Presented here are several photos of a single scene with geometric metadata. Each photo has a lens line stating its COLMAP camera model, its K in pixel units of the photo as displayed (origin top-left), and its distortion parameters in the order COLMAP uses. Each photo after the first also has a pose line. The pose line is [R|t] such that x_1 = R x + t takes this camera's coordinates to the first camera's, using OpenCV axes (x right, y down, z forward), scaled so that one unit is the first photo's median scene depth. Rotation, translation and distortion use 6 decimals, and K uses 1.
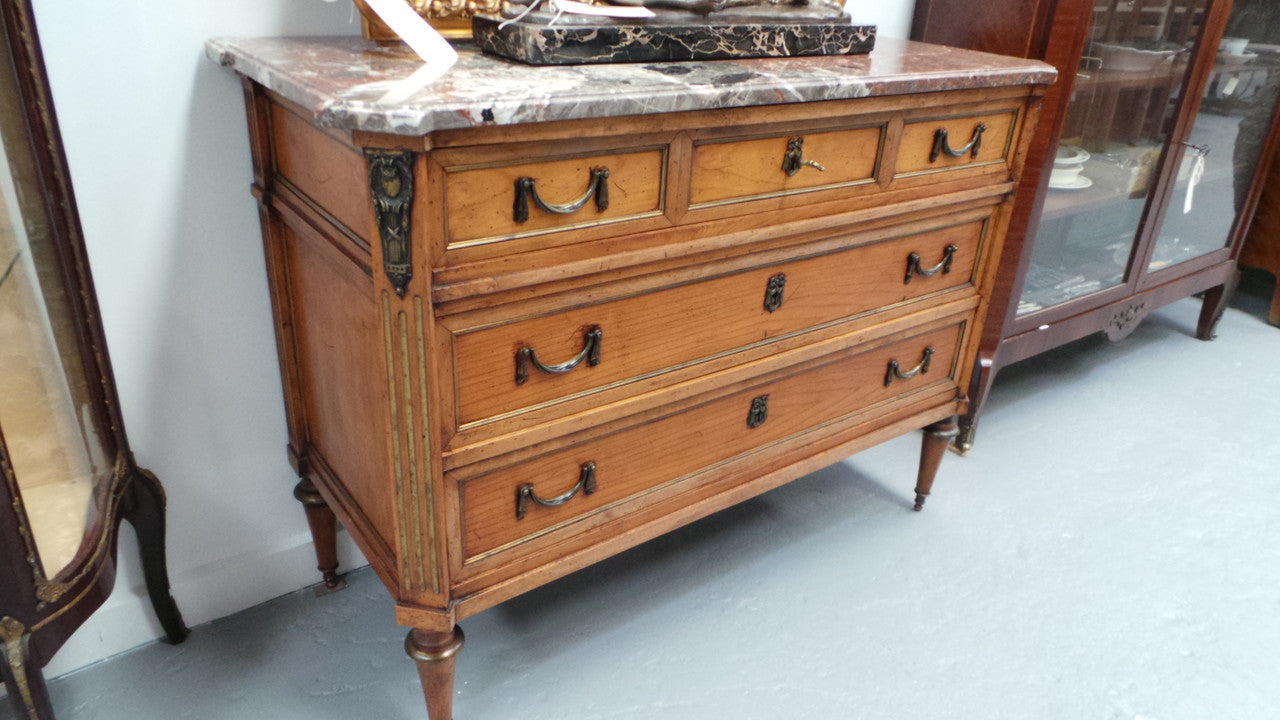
lens RADIAL K [[892.3, 0, 636.2], [0, 892.3, 355.1], [0, 0, 1]] dist [0.000339, 0.003111]
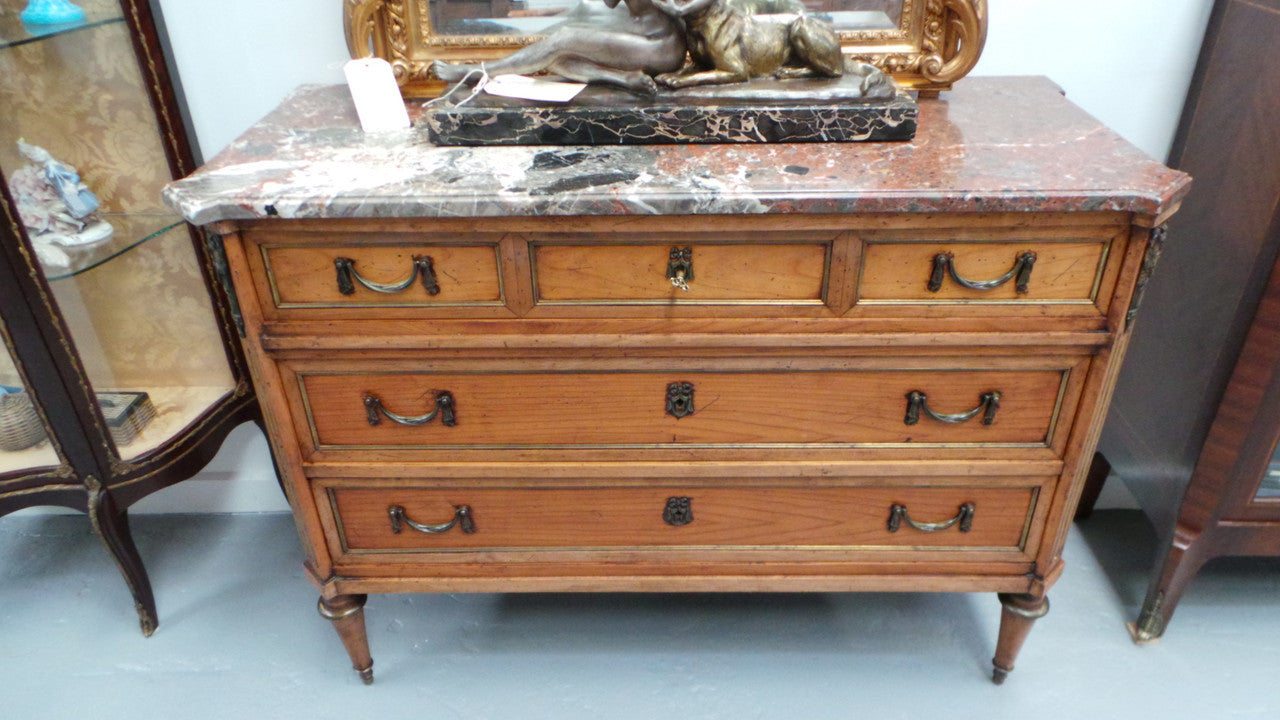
lens RADIAL K [[892.3, 0, 636.2], [0, 892.3, 355.1], [0, 0, 1]] dist [0.000339, 0.003111]
pose [[0.791479, 0.253600, -0.556101, 0.732840], [-0.203077, 0.967281, 0.152080, -0.289854], [0.576473, -0.007437, 0.817082, 0.256906]]
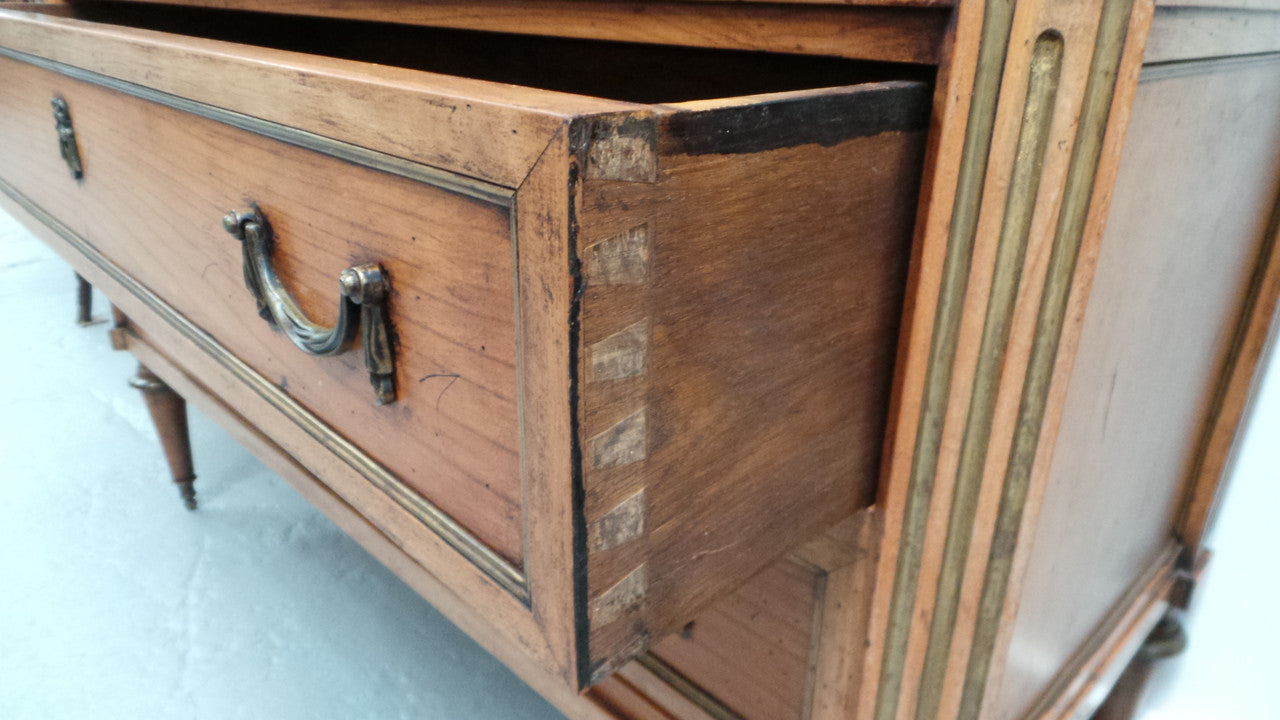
lens RADIAL K [[884.6, 0, 640.0], [0, 884.6, 360.0], [0, 0, 1]] dist [0.003943, 0.000661]
pose [[0.152487, 0.327467, -0.932477, 0.849786], [-0.444690, 0.865339, 0.231170, -0.185921], [0.882609, 0.379413, 0.277574, 1.283947]]
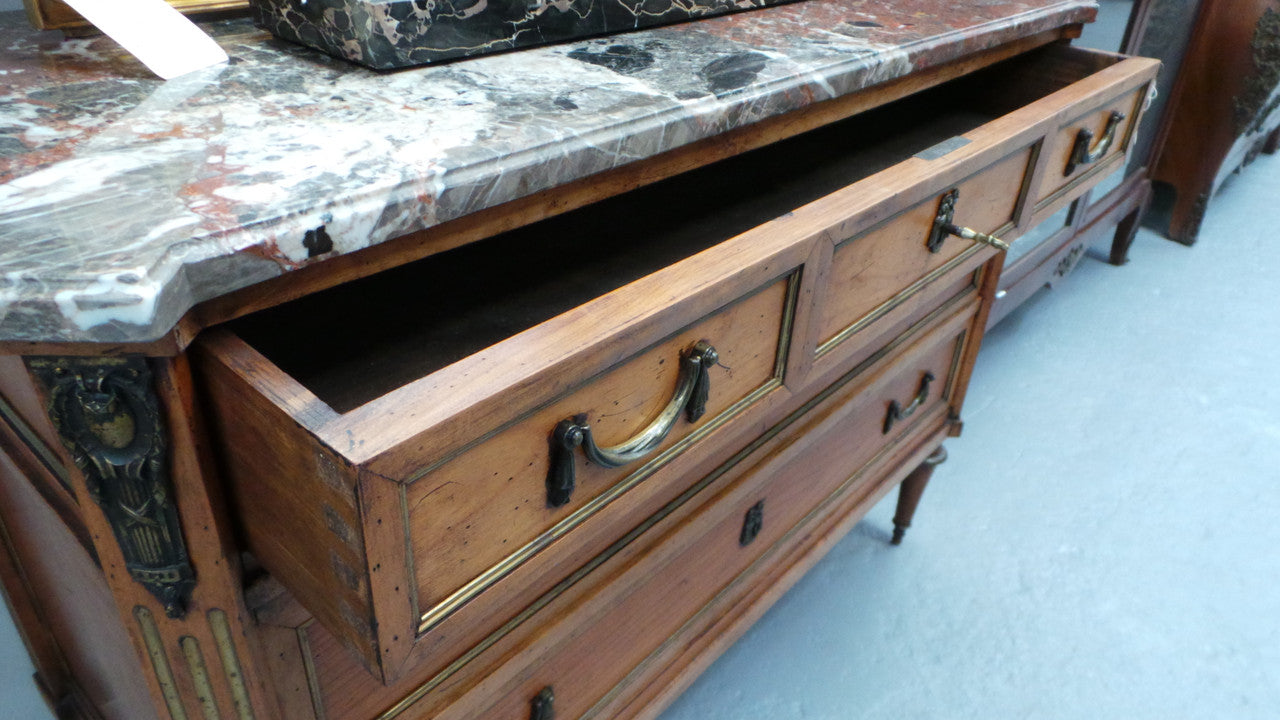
lens RADIAL K [[894.1, 0, 639.6], [0, 894.1, 357.2], [0, 0, 1]] dist [-0.002729, 0.005390]
pose [[0.977512, -0.117161, 0.175340, -0.075640], [0.097677, 0.988443, 0.115926, -0.199512], [-0.186896, -0.096193, 0.977659, 0.422289]]
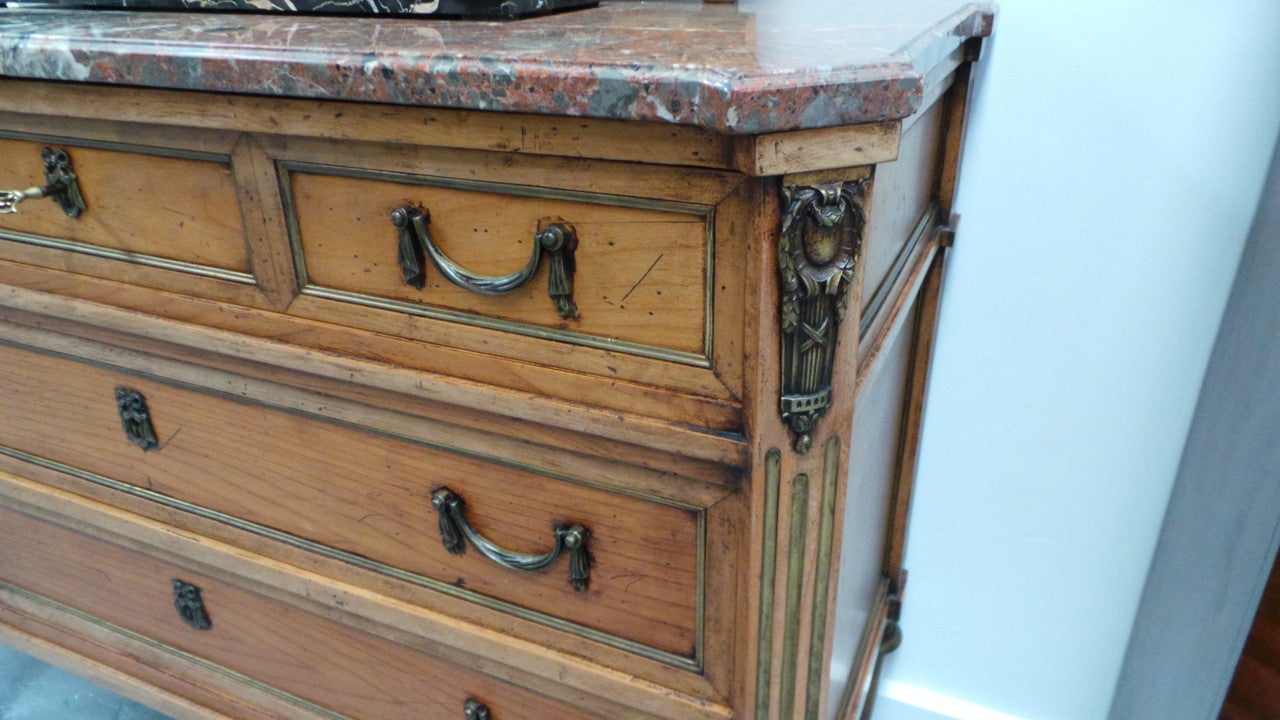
lens RADIAL K [[890.1, 0, 642.0], [0, 890.1, 364.0], [0, 0, 1]] dist [0.001257, 0.001168]
pose [[0.489565, 0.314834, -0.813146, 0.904680], [-0.337855, 0.928186, 0.155966, -0.354903], [0.803853, 0.198370, 0.560775, 1.099298]]
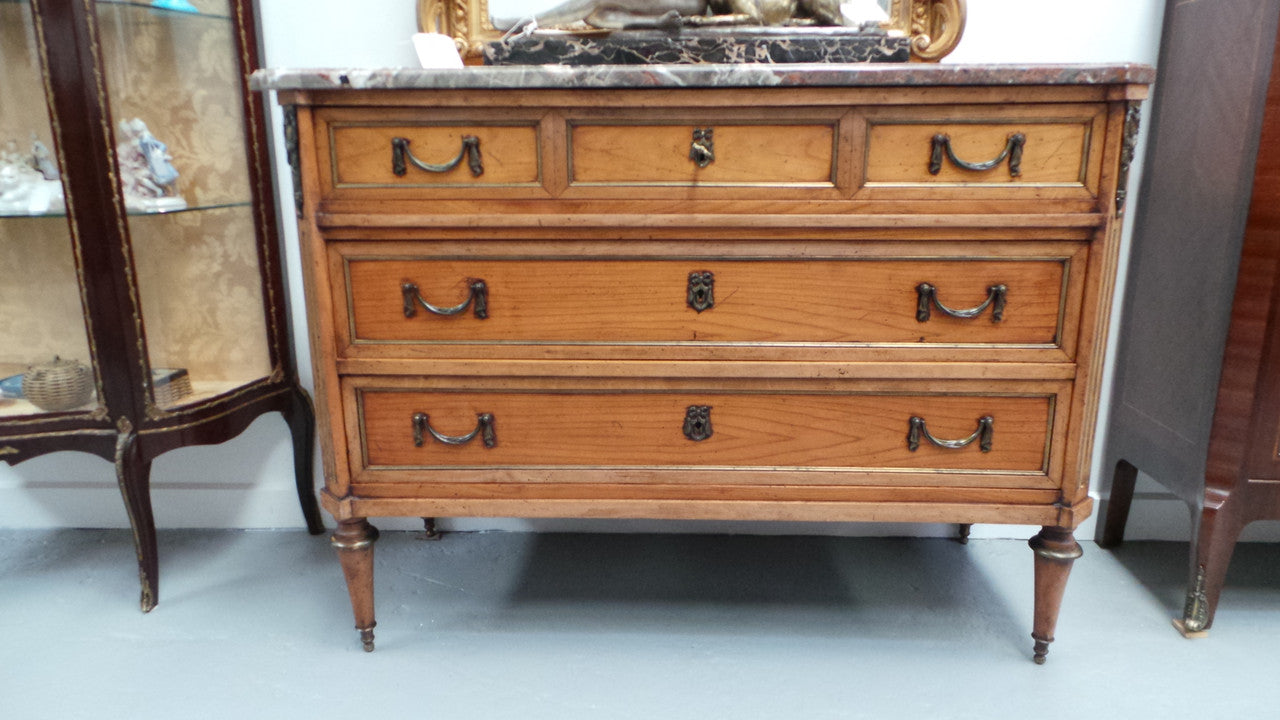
lens RADIAL K [[885.3, 0, 633.9], [0, 885.3, 352.8], [0, 0, 1]] dist [-0.002795, 0.001693]
pose [[0.774922, 0.098442, -0.624344, 0.836047], [-0.226045, 0.965629, -0.128309, 0.160227], [0.590254, 0.240559, 0.770540, 0.267571]]
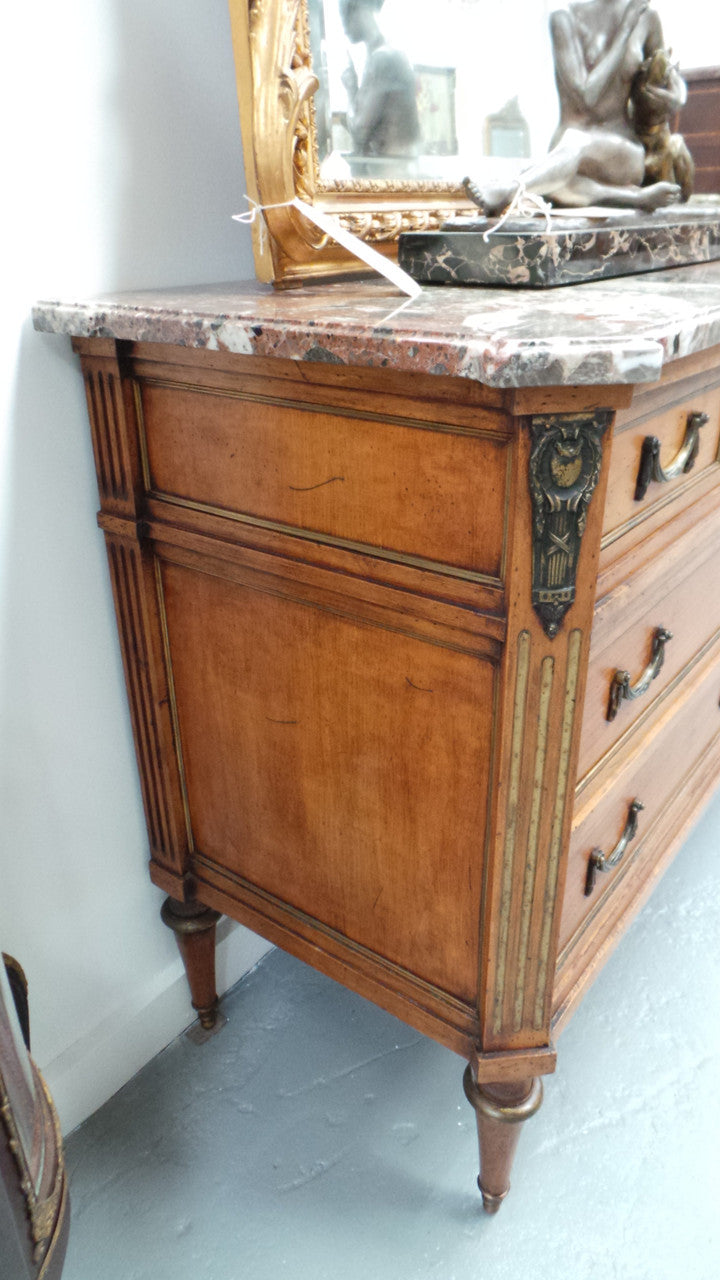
lens RADIAL K [[890.2, 0, 355.5], [0, 890.2, 637.1], [0, 0, 1]] dist [0.005037, 0.000260]
pose [[0.957236, -0.185601, 0.221926, -0.469646], [0.182938, 0.982581, 0.032683, -0.096110], [-0.224126, 0.009313, 0.974516, 0.327556]]
